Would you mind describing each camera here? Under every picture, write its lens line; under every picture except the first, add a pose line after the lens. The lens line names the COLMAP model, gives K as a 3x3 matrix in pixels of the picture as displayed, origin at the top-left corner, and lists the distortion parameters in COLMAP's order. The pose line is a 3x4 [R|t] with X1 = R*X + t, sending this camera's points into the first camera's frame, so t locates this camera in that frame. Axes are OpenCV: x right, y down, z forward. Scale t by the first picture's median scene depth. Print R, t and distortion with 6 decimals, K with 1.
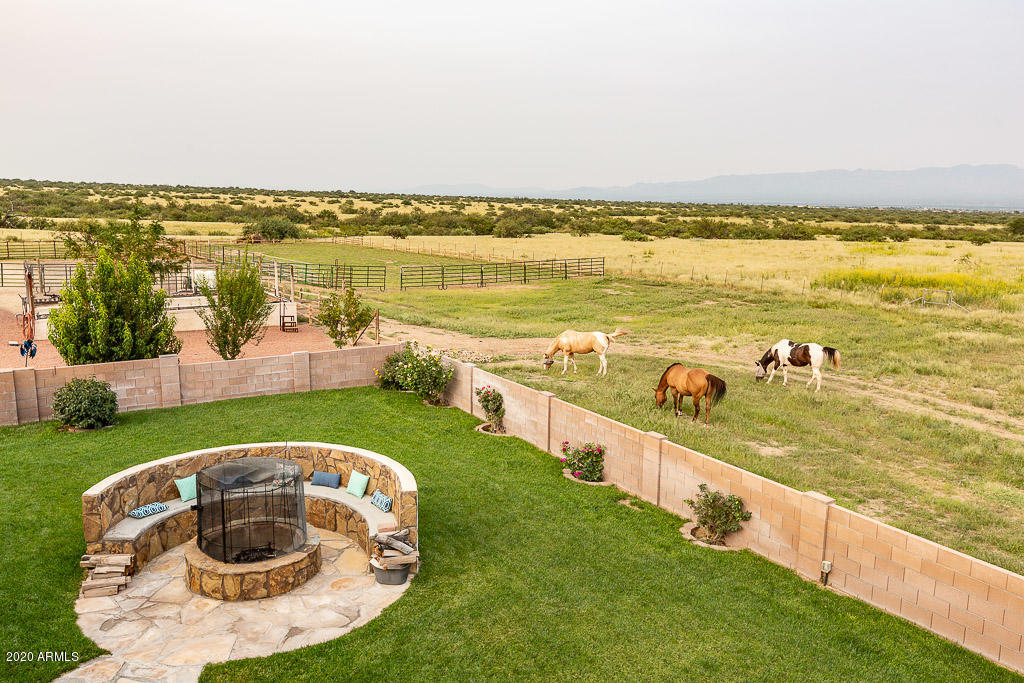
lens RADIAL K [[808.5, 0, 512.0], [0, 808.5, 341.5], [0, 0, 1]] dist [-0.004156, -0.000953]
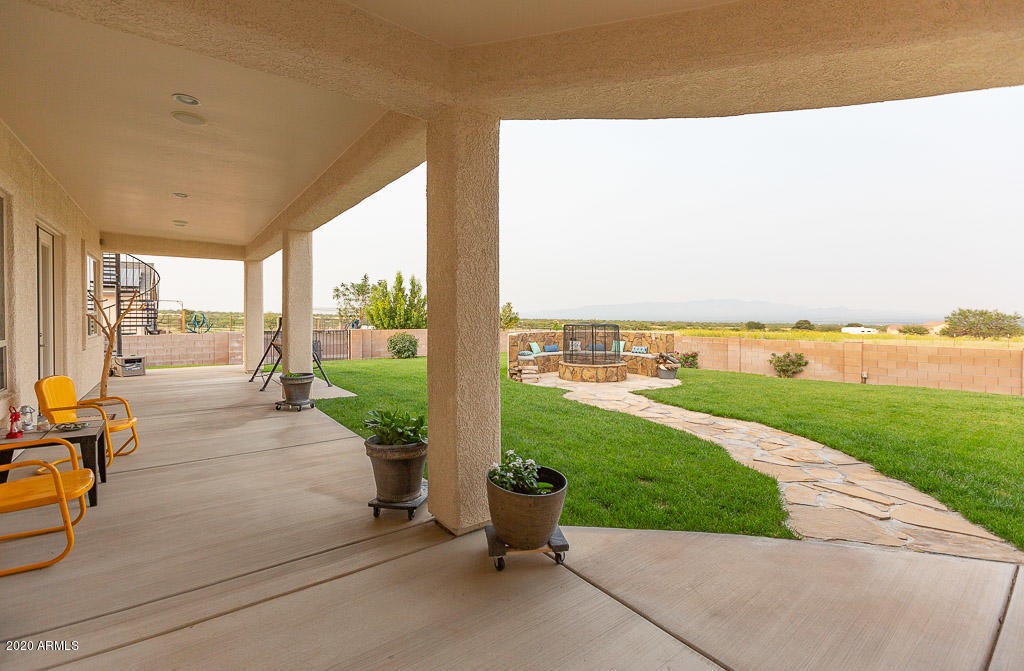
lens RADIAL K [[446.6, 0, 510.0], [0, 446.6, 321.5], [0, 0, 1]] dist [0.000972, 0.000003]
pose [[0.996714, -0.009712, 0.080413, -0.550215], [0.023273, 0.985262, -0.169461, 0.301316], [-0.077582, 0.170776, 0.982251, -0.041252]]
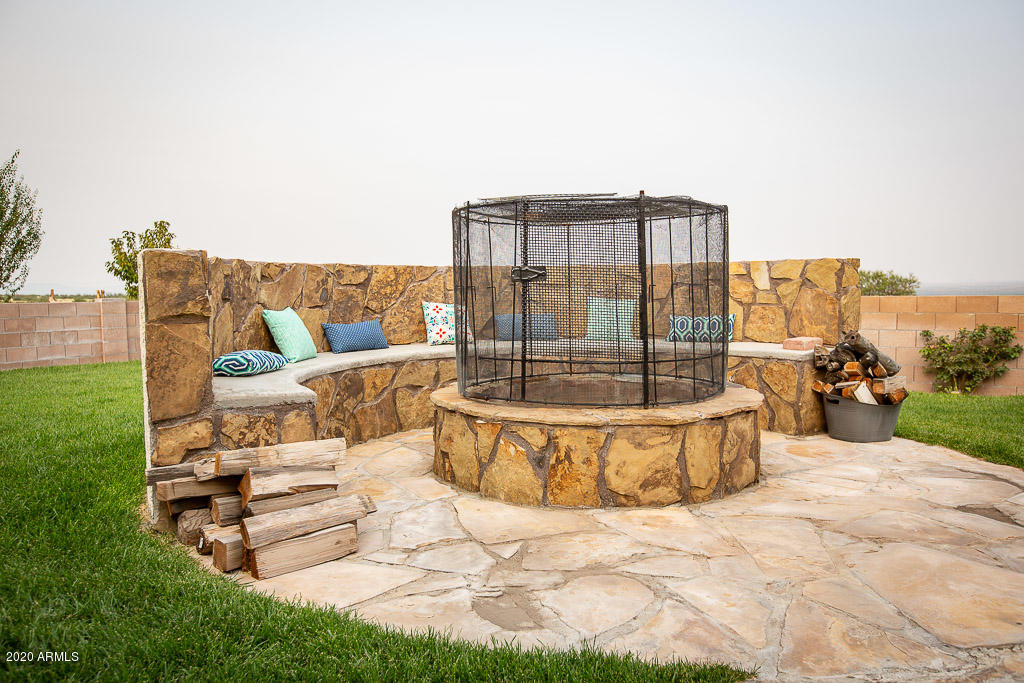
lens RADIAL K [[762.4, 0, 512.0], [0, 762.4, 341.5], [0, 0, 1]] dist [-0.005673, 0.001685]
pose [[0.877341, -0.050106, 0.477245, -0.490749], [0.103732, 0.990822, -0.086669, 0.232029], [-0.468522, 0.125543, 0.874486, 0.628426]]
